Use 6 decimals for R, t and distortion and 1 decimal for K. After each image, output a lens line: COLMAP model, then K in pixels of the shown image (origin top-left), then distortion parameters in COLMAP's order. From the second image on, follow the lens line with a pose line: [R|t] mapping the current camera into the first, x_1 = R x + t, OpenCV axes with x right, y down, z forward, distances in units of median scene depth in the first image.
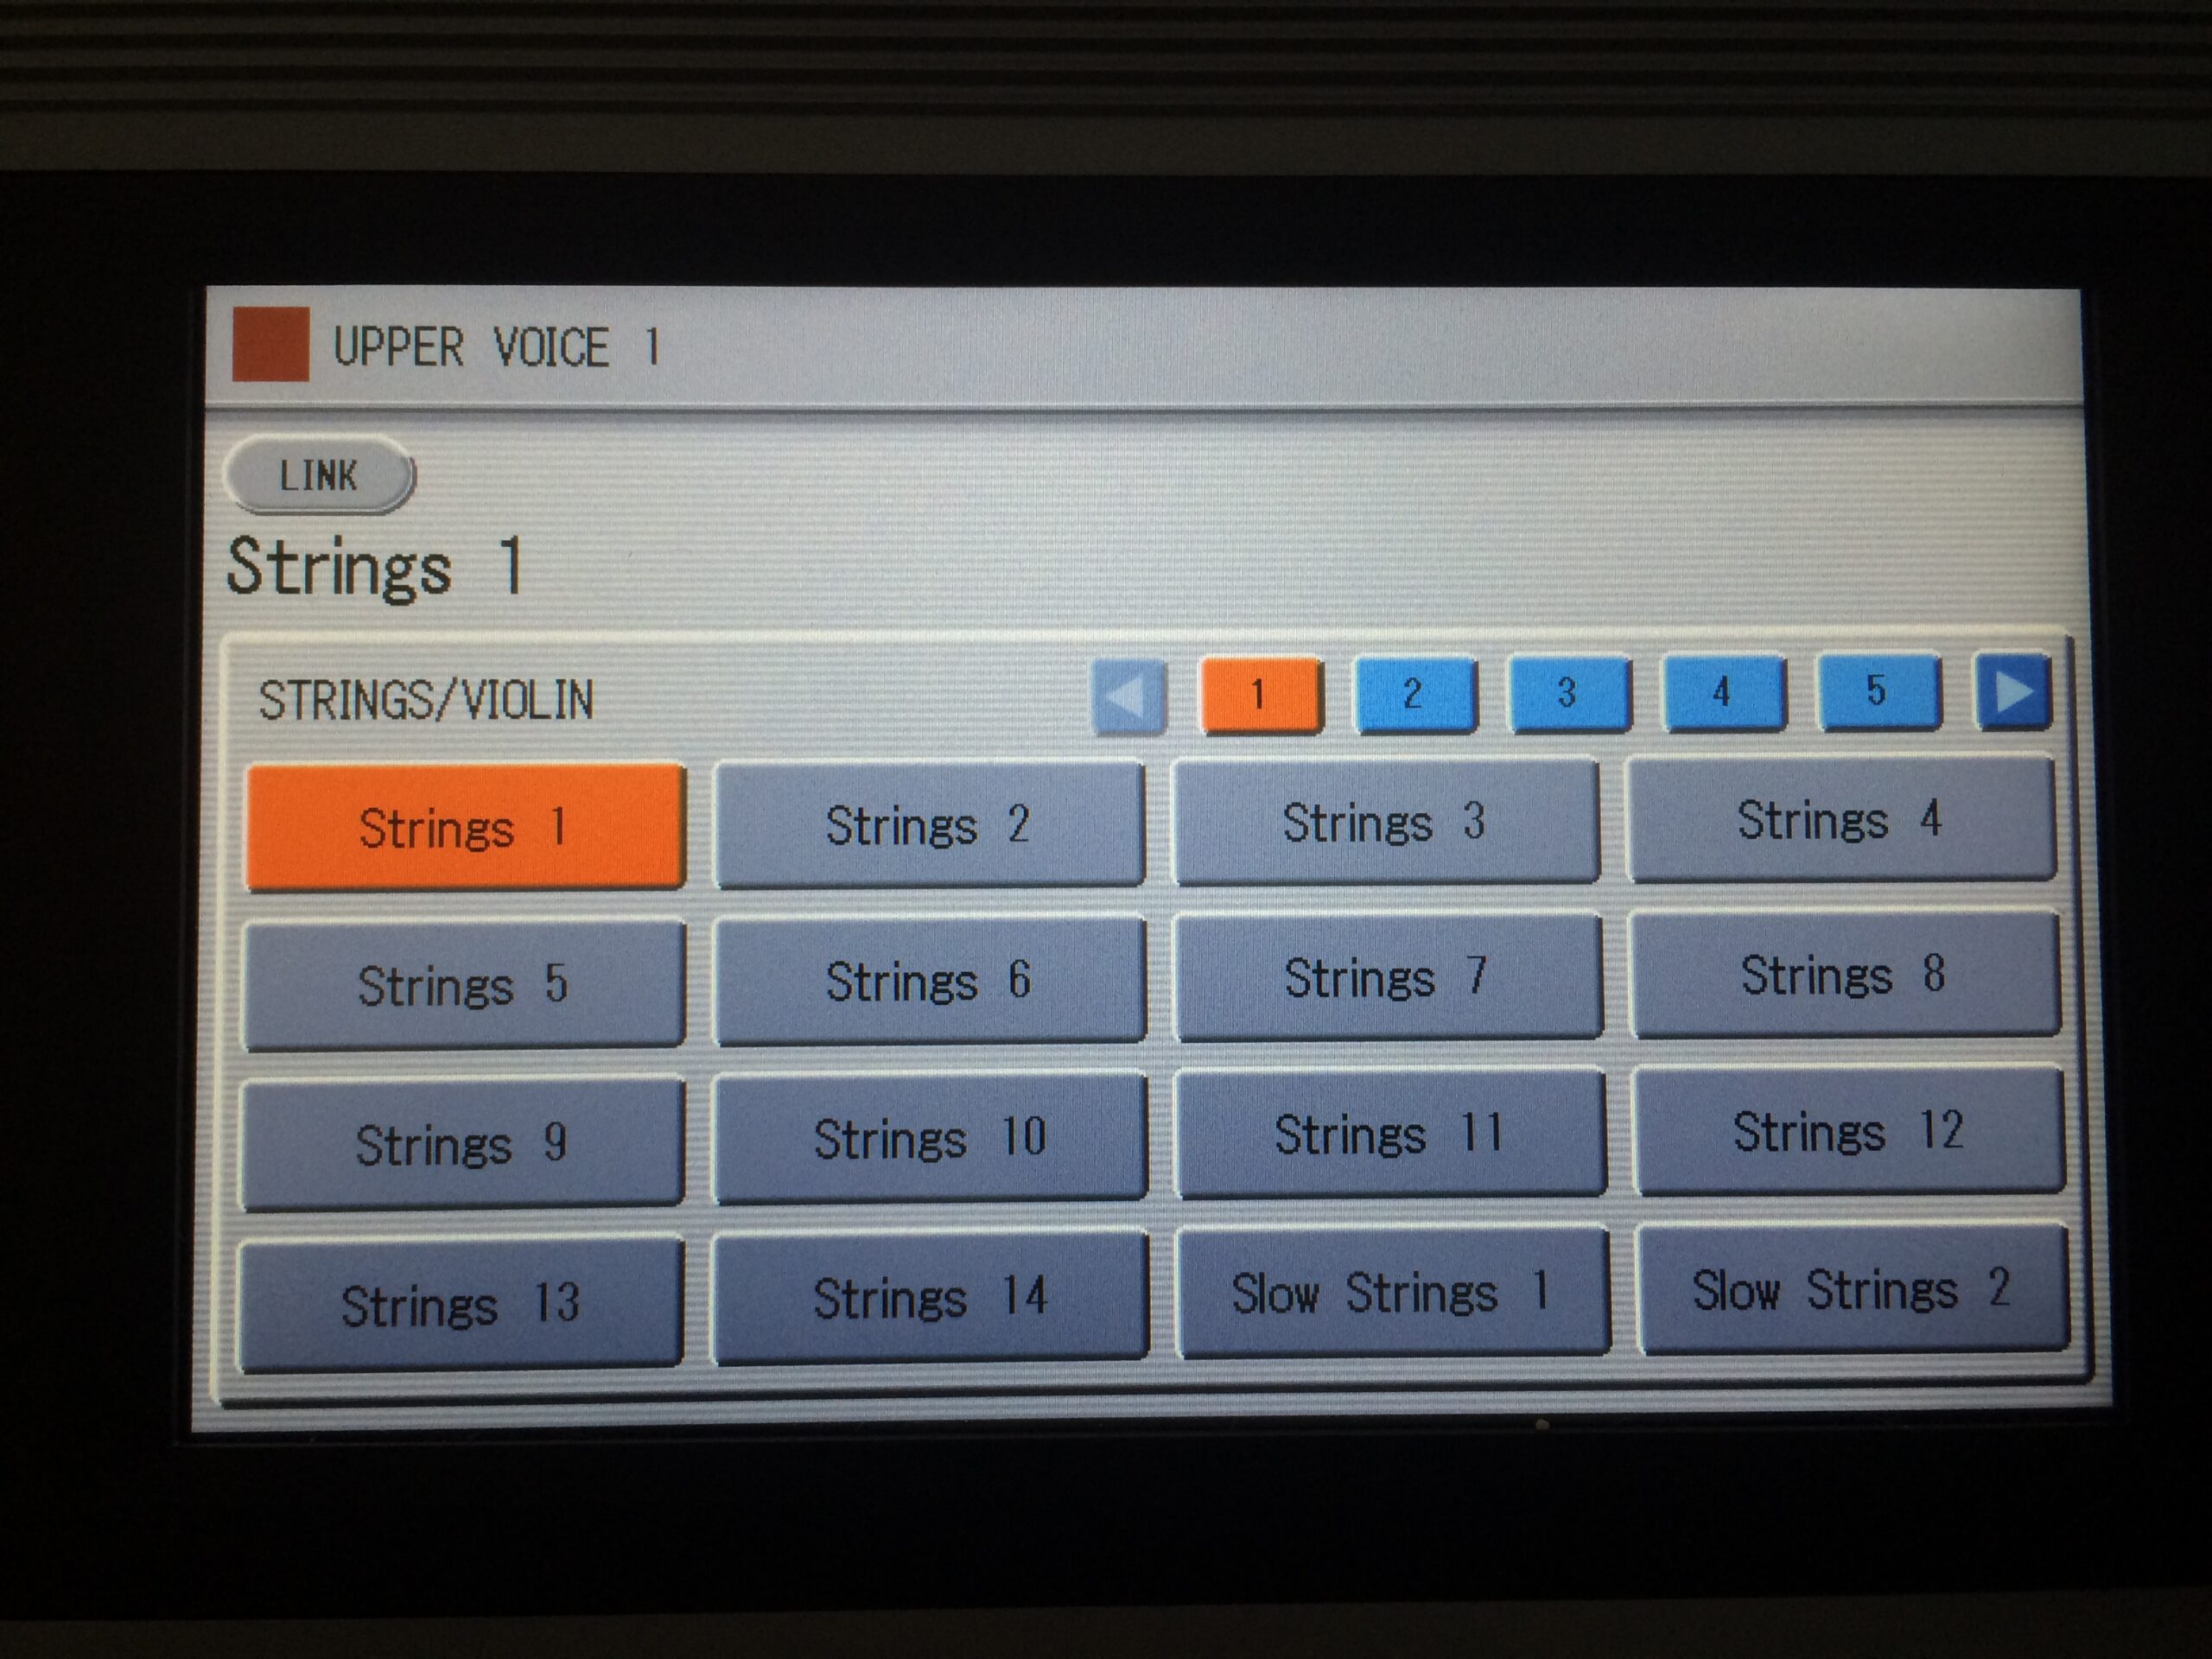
lens RADIAL K [[1834.5, 0, 974.0], [0, 1834.5, 770.0], [0, 0, 1]] dist [0.041114, -0.011926]
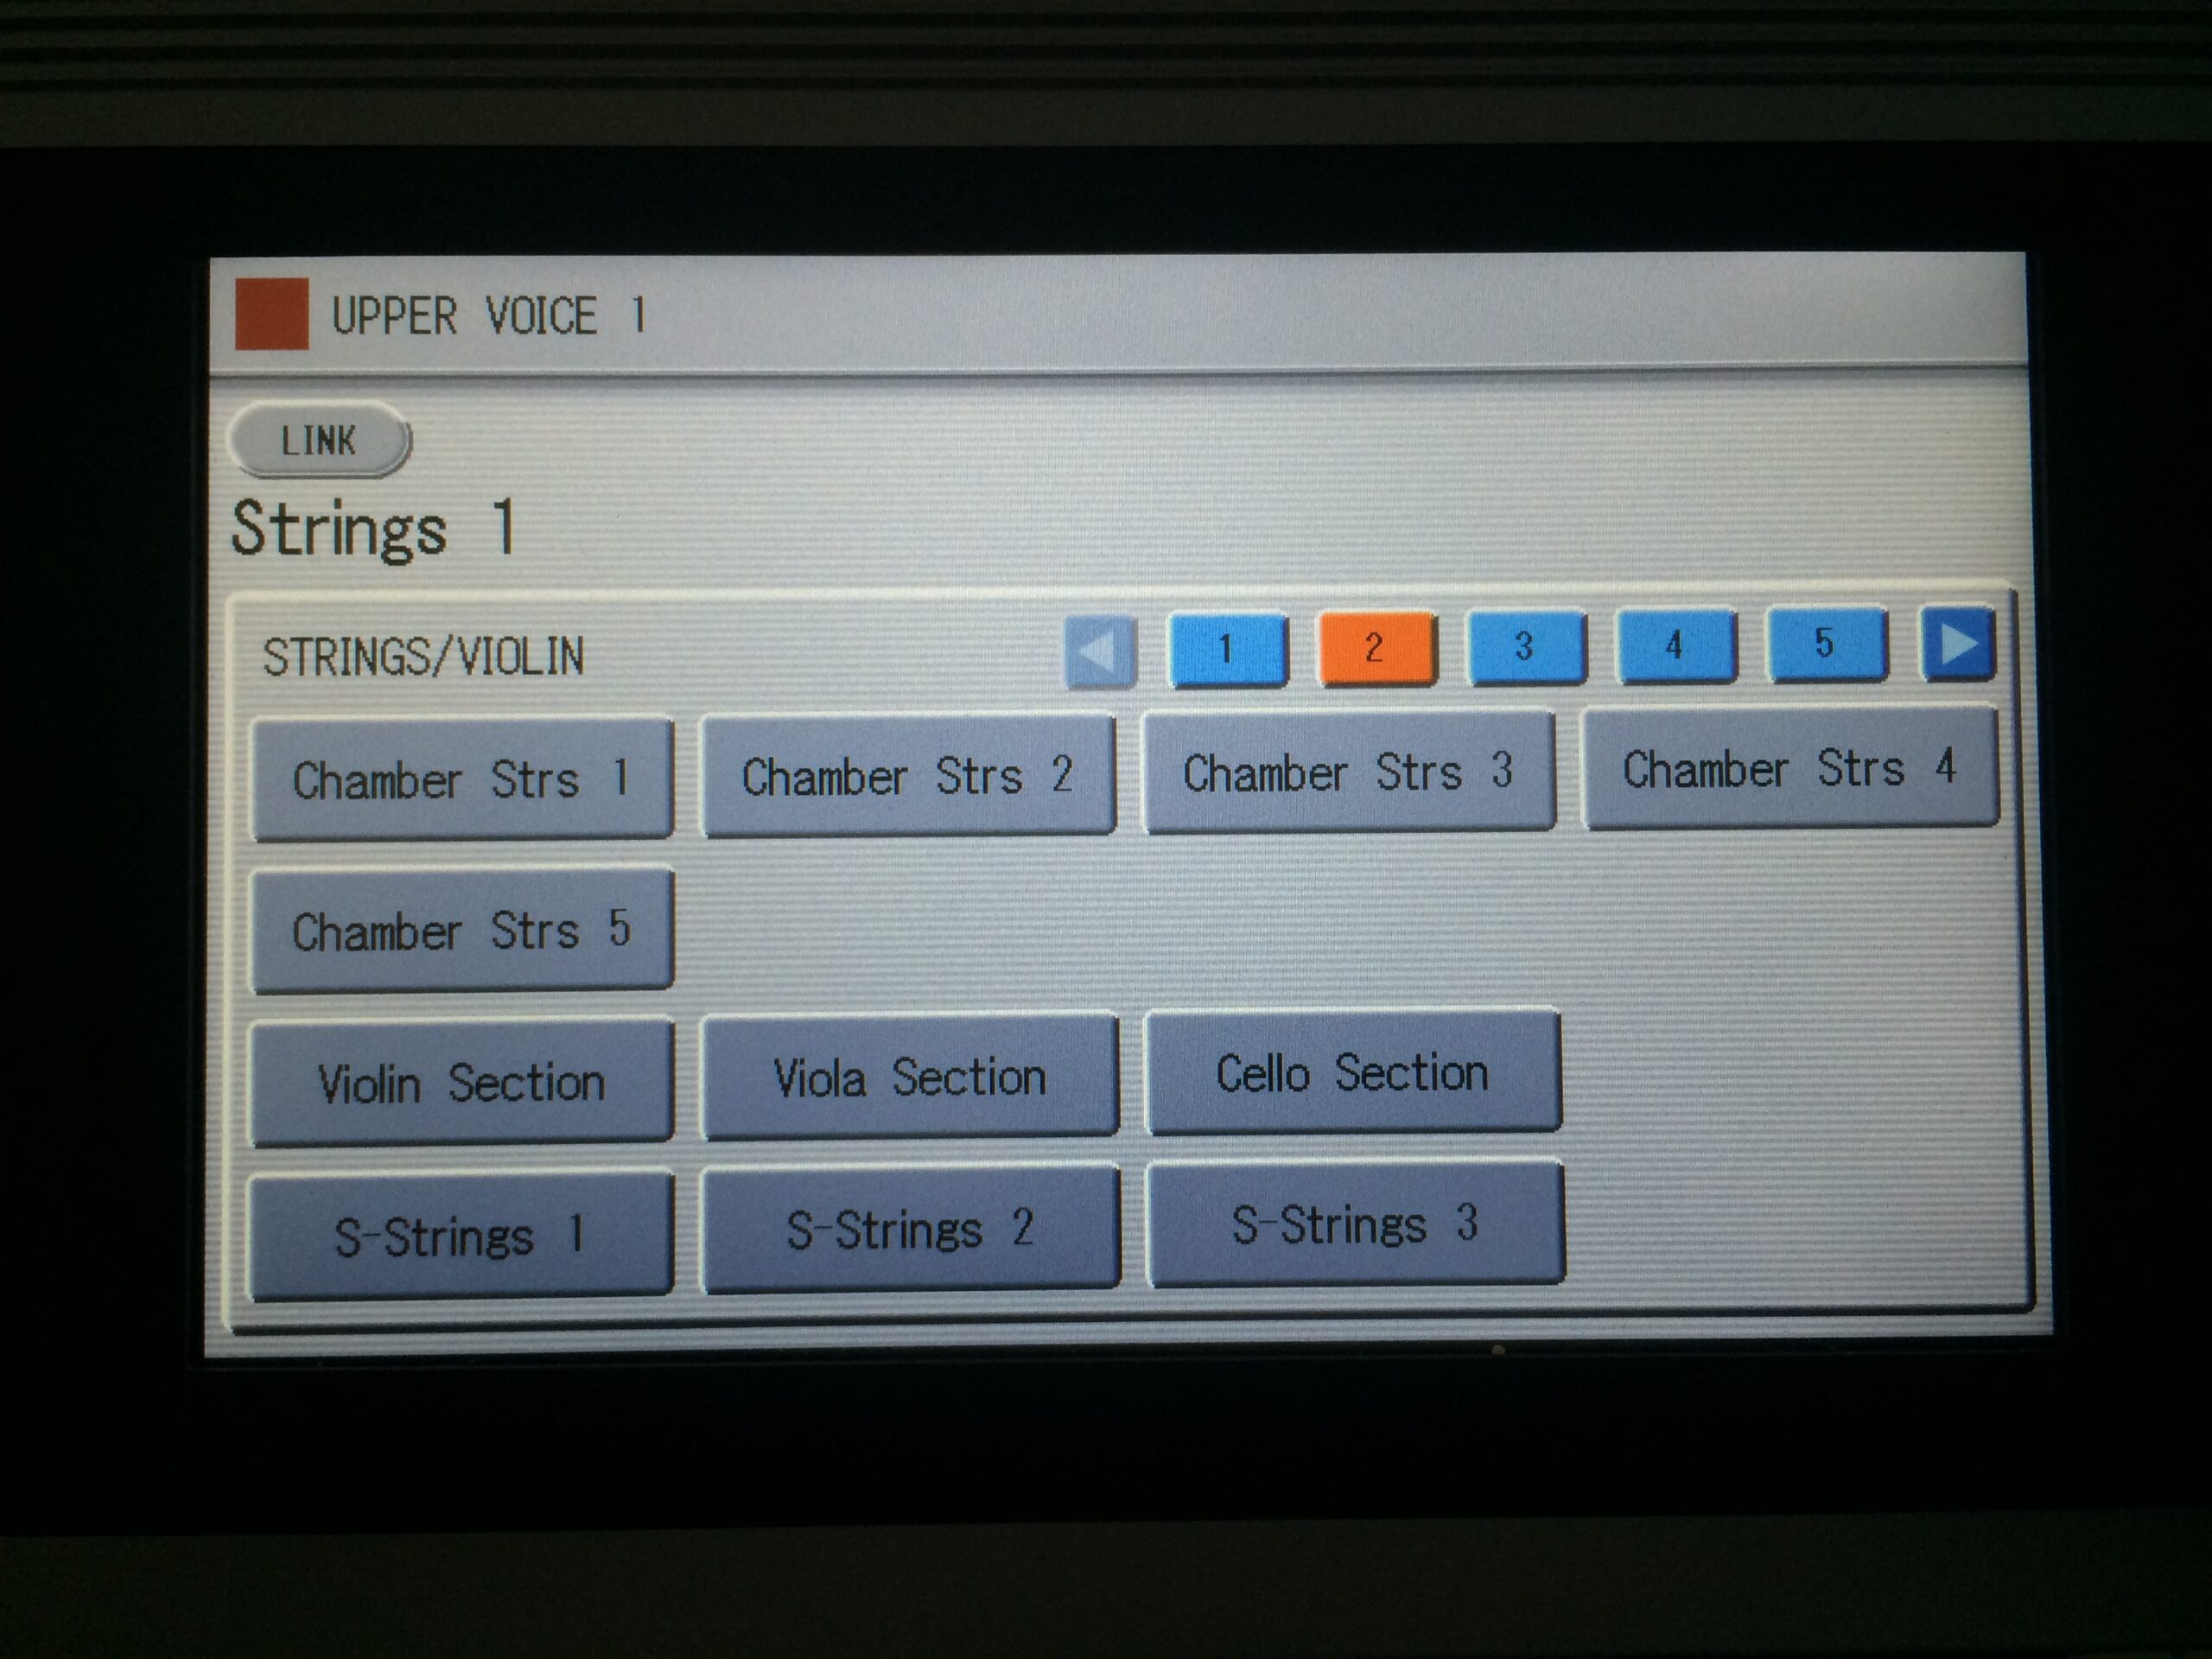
lens RADIAL K [[1765.9, 0, 1112.2], [0, 1765.9, 741.6], [0, 0, 1]] dist [0.037536, 0.000620]
pose [[0.999880, -0.002433, -0.015311, 0.106306], [0.002612, 0.999929, 0.011649, -0.000640], [0.015282, -0.011688, 0.999815, 0.002681]]
